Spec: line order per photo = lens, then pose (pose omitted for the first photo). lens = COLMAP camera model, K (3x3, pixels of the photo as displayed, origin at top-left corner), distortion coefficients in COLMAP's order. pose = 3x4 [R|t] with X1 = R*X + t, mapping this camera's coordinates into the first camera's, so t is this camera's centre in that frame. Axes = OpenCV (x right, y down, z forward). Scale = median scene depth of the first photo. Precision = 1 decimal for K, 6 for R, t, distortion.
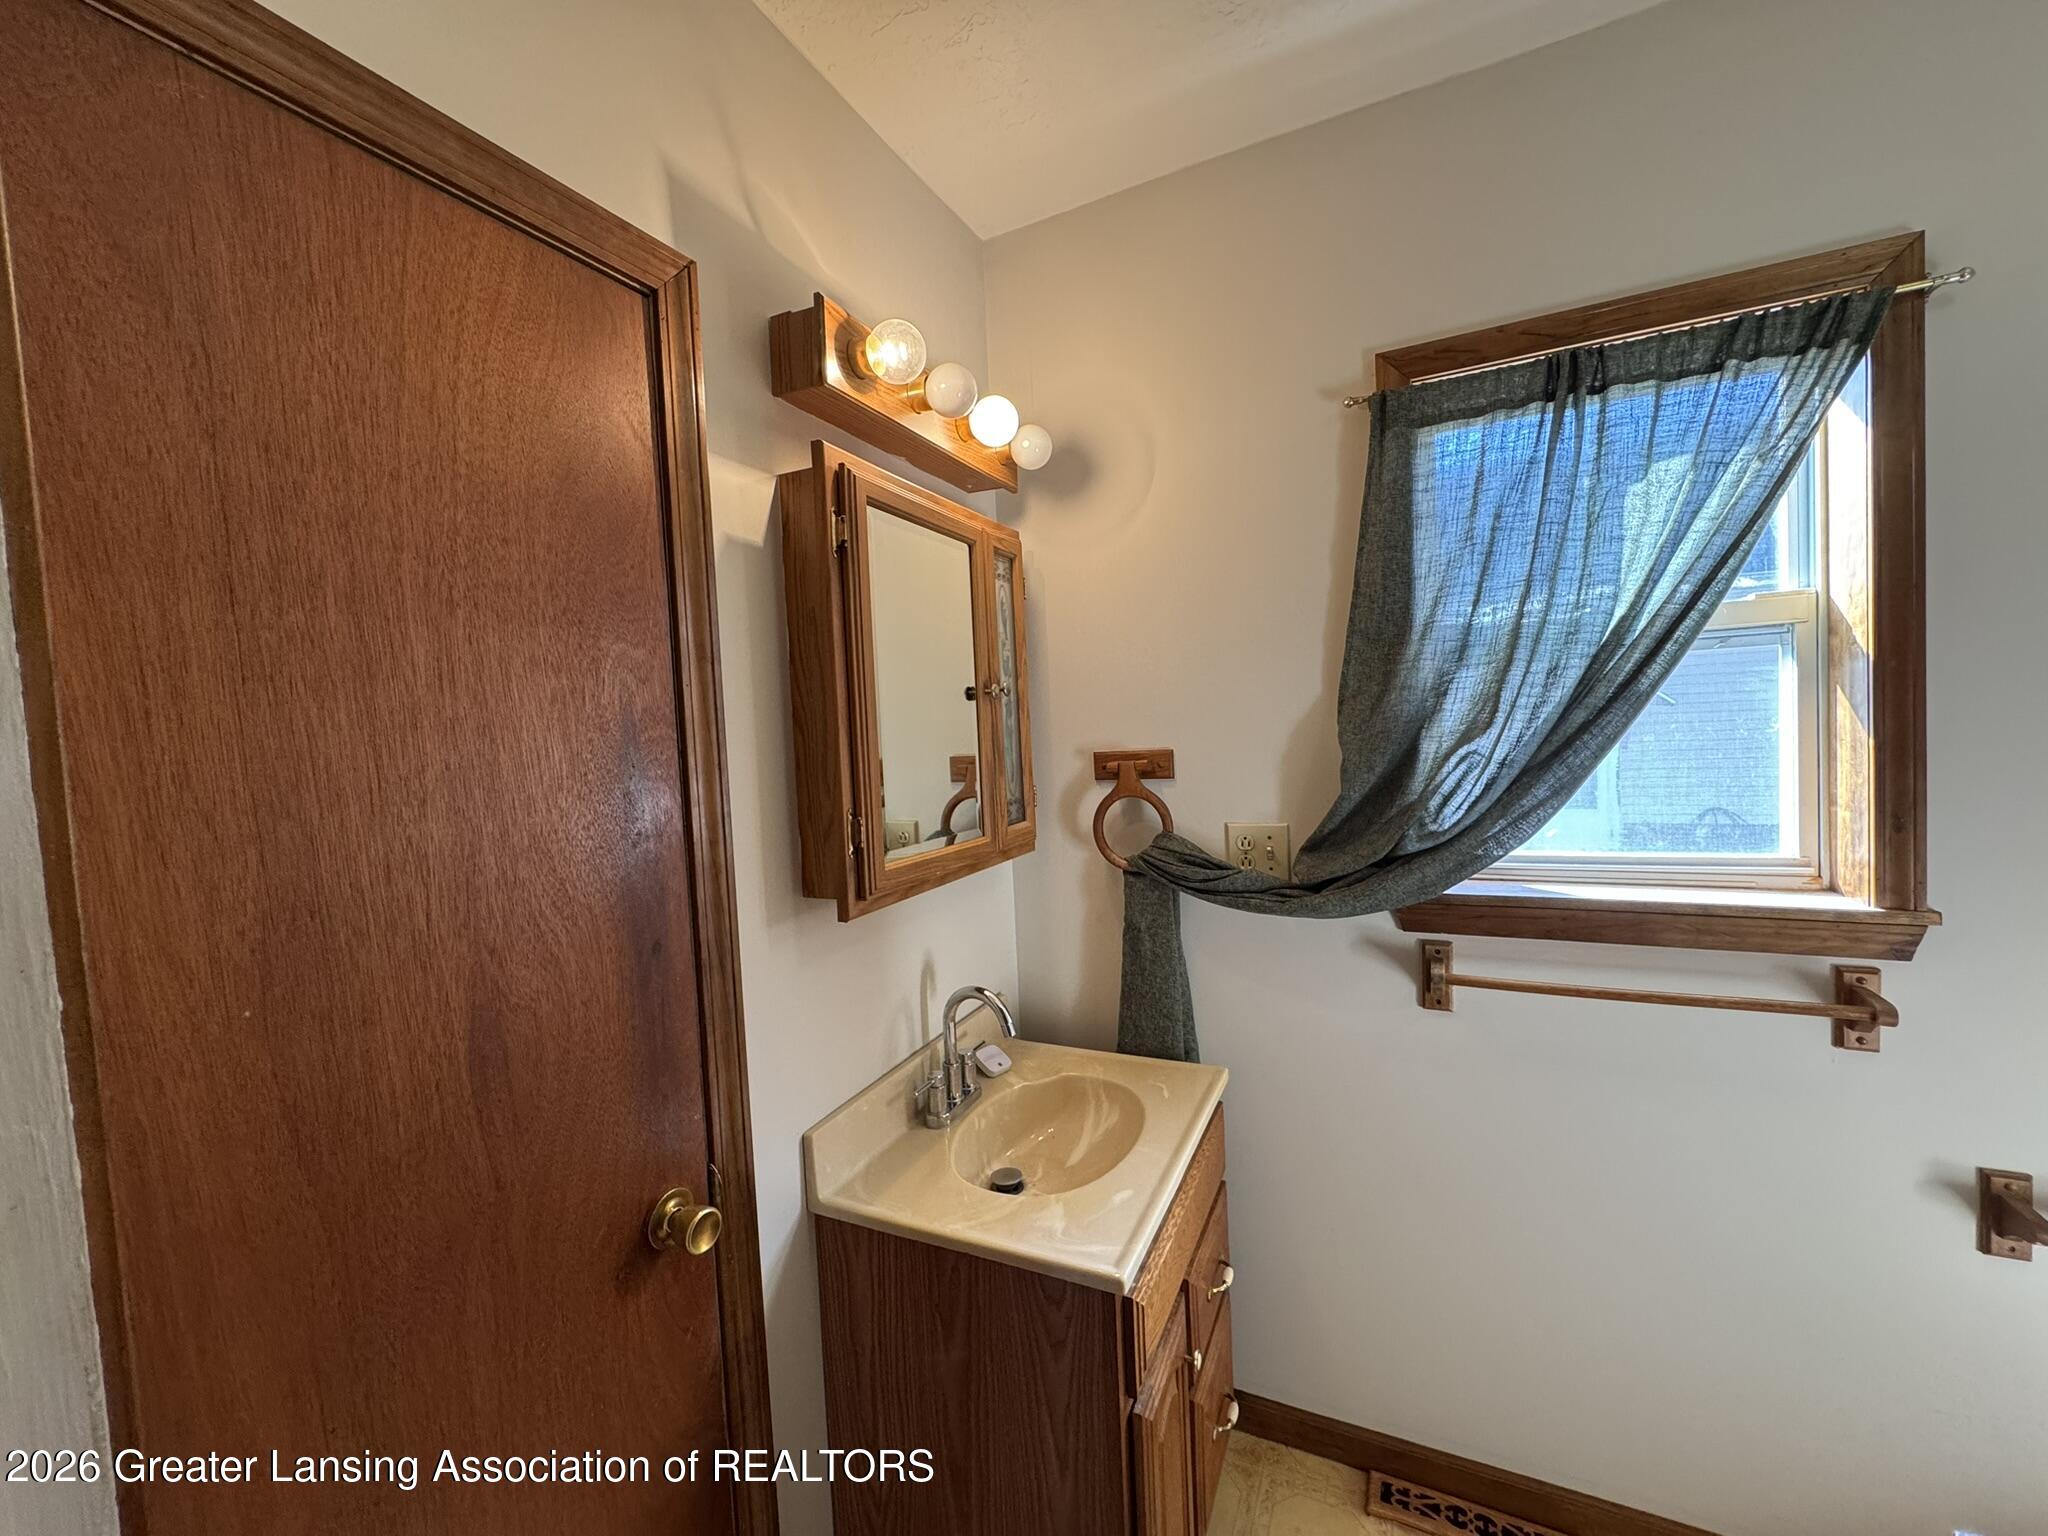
lens RADIAL K [[820.7, 0, 1024.0], [0, 820.7, 768.0], [0, 0, 1]] dist [0.000025, -0.000062]
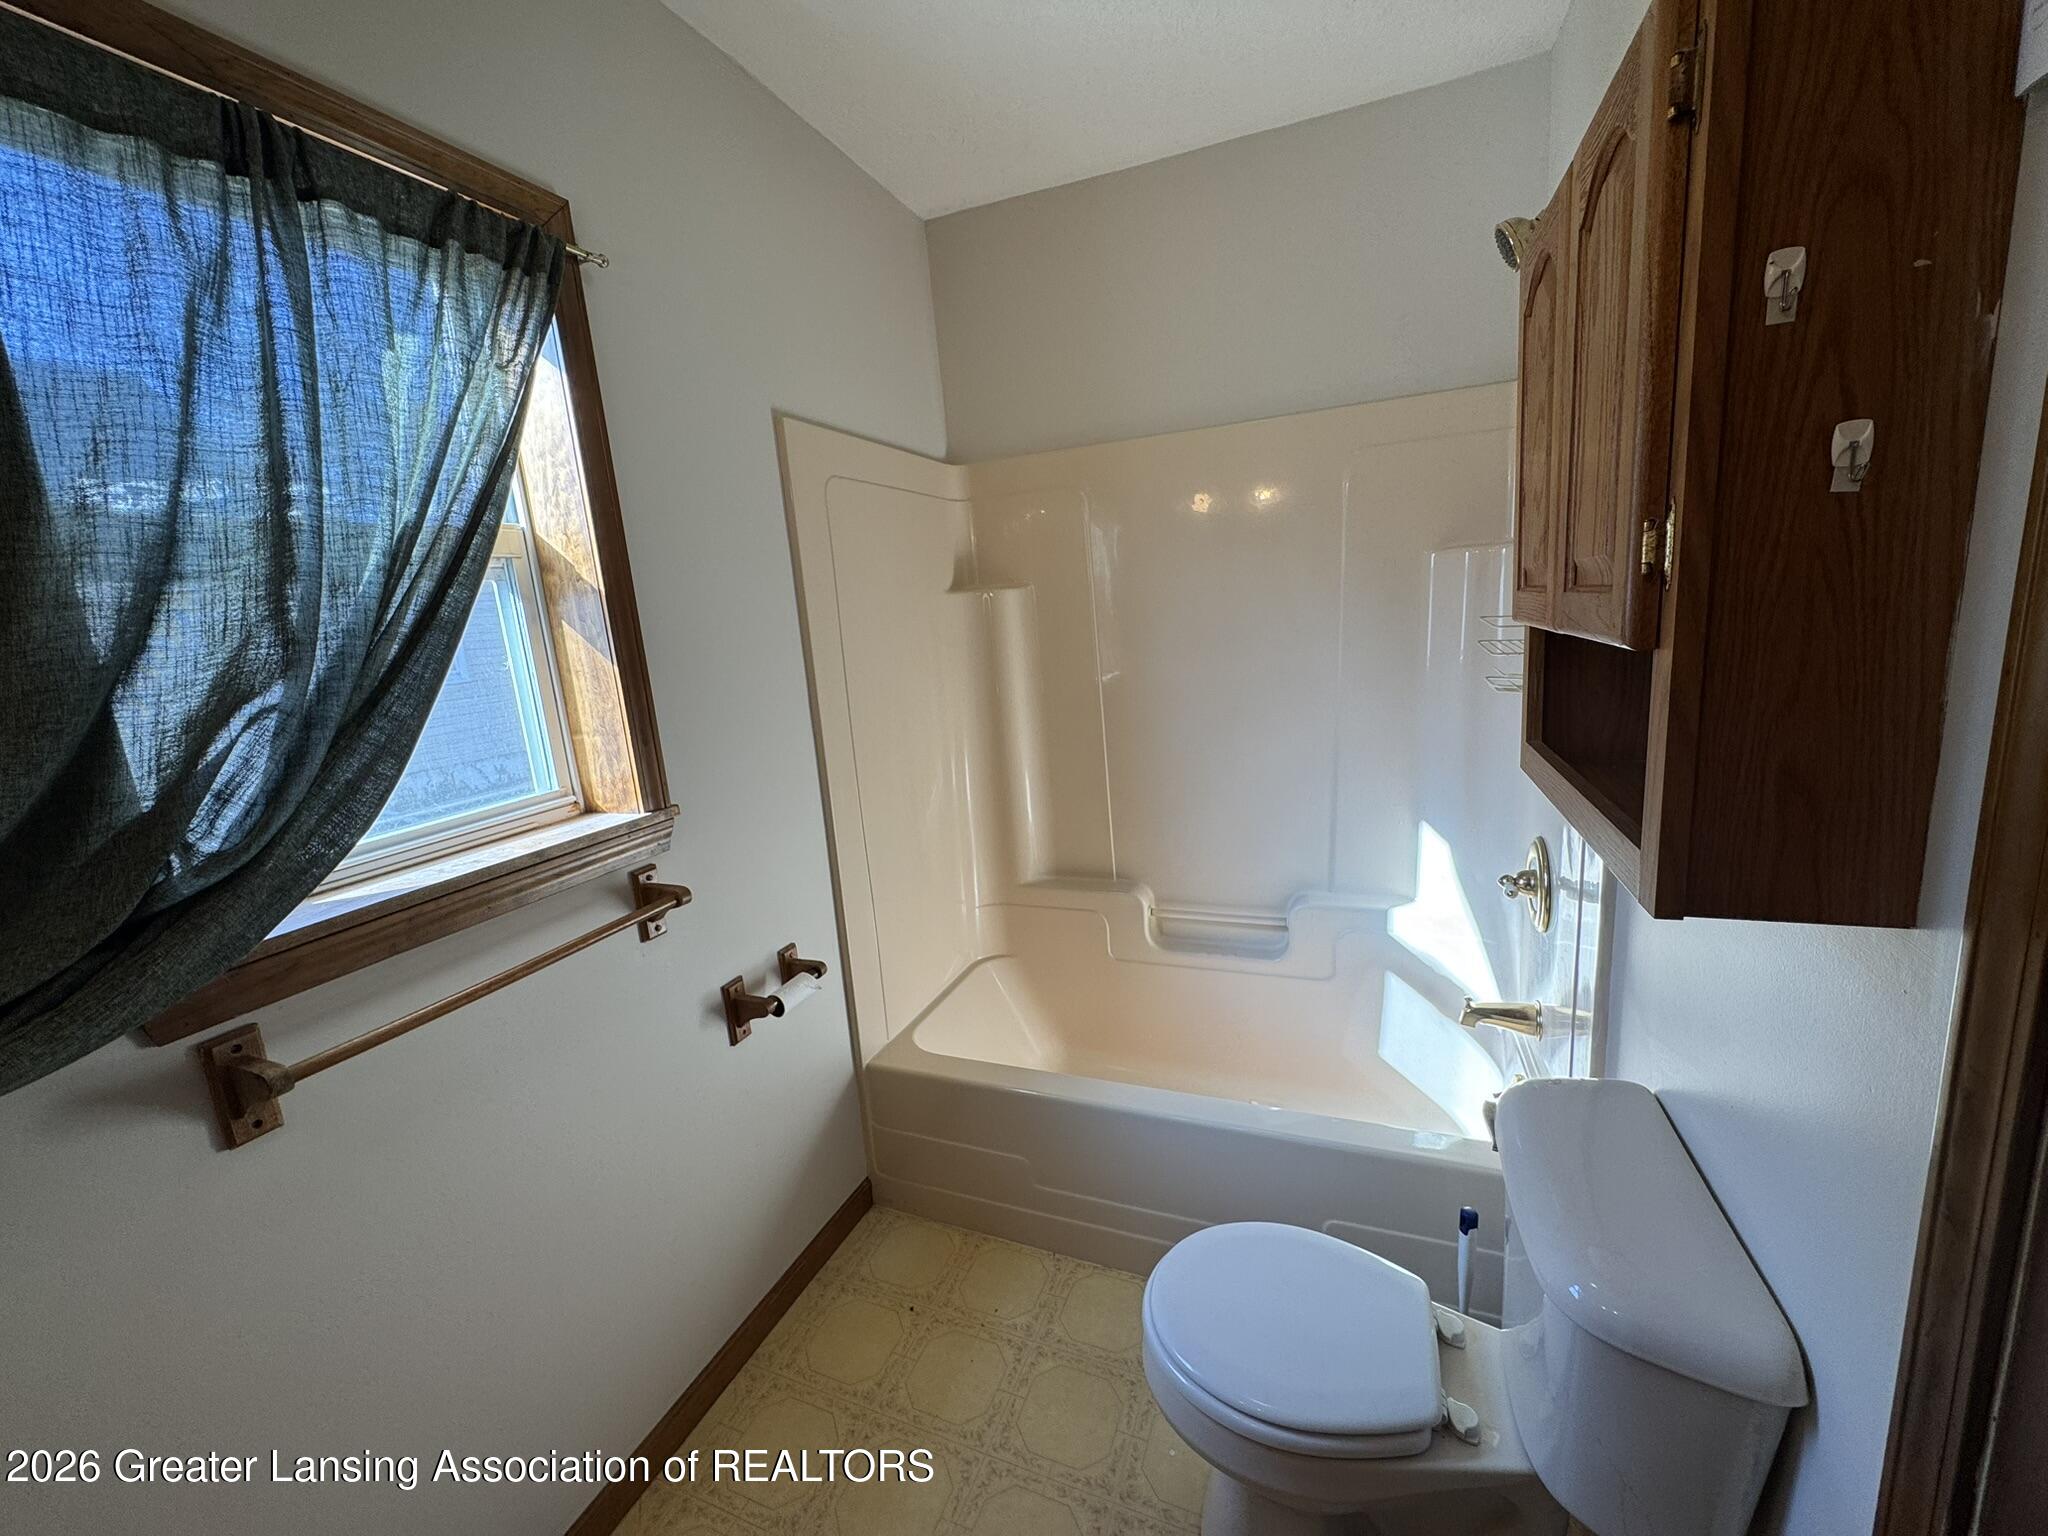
lens RADIAL K [[820.7, 0, 1024.0], [0, 820.7, 768.0], [0, 0, 1]] dist [0.000025, -0.000062]
pose [[-0.057181, -0.141204, 0.988328, -0.115942], [0.130730, 0.980365, 0.147630, 0.007130], [-0.989768, 0.137645, -0.037598, 0.476413]]
